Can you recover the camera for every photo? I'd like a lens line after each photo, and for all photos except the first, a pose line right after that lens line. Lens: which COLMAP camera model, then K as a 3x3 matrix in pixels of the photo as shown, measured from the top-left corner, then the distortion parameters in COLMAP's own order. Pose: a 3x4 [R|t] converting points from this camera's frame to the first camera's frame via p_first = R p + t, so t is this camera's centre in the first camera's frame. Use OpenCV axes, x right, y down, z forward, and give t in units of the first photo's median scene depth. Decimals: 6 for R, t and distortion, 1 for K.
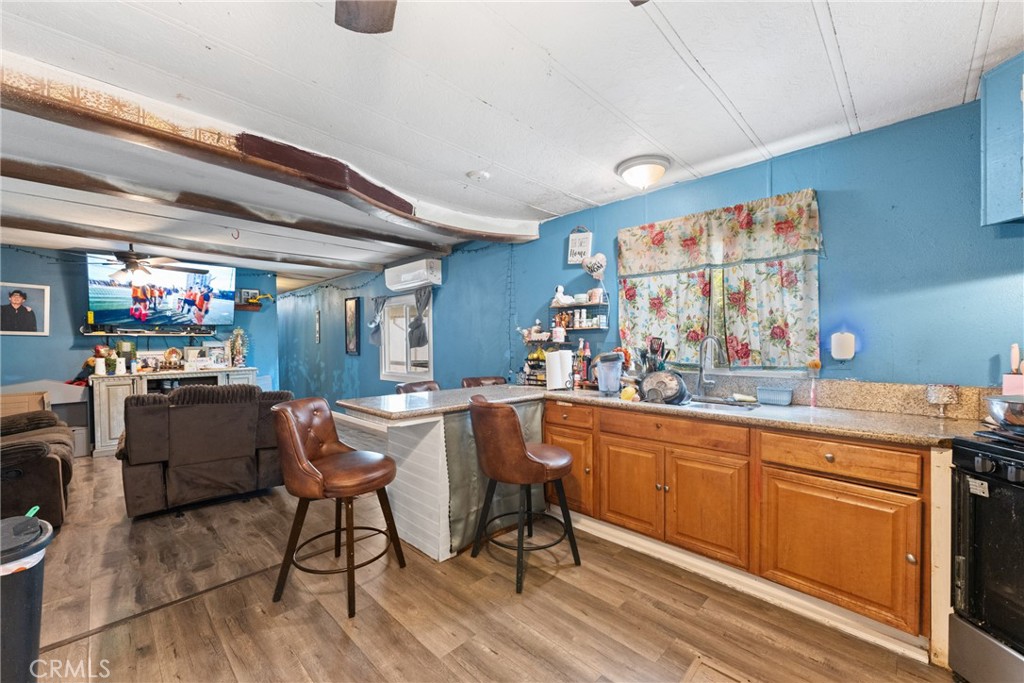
lens RADIAL K [[409.4, 0, 512.8], [0, 409.4, 347.0], [0, 0, 1]] dist [-0.008311, -0.000421]
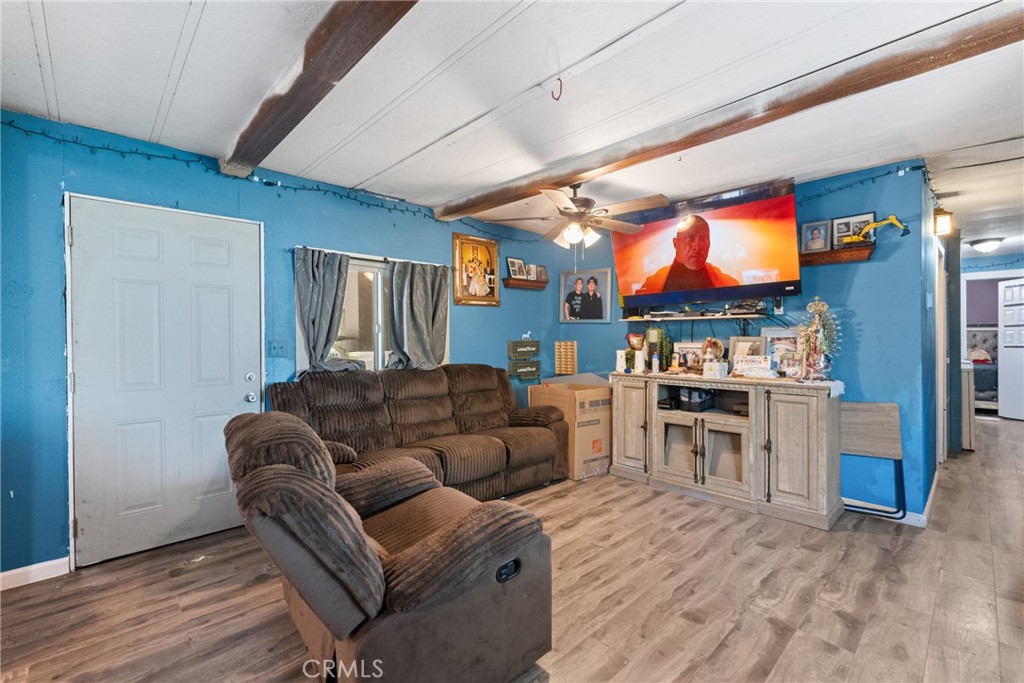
lens RADIAL K [[449.8, 0, 512.3], [0, 449.8, 338.0], [0, 0, 1]] dist [-0.000501, 0.000007]
pose [[-0.030482, 0.010278, -0.999482, -0.131620], [-0.006809, 0.999922, 0.010490, -0.003804], [0.999512, 0.007125, -0.030410, 0.742031]]
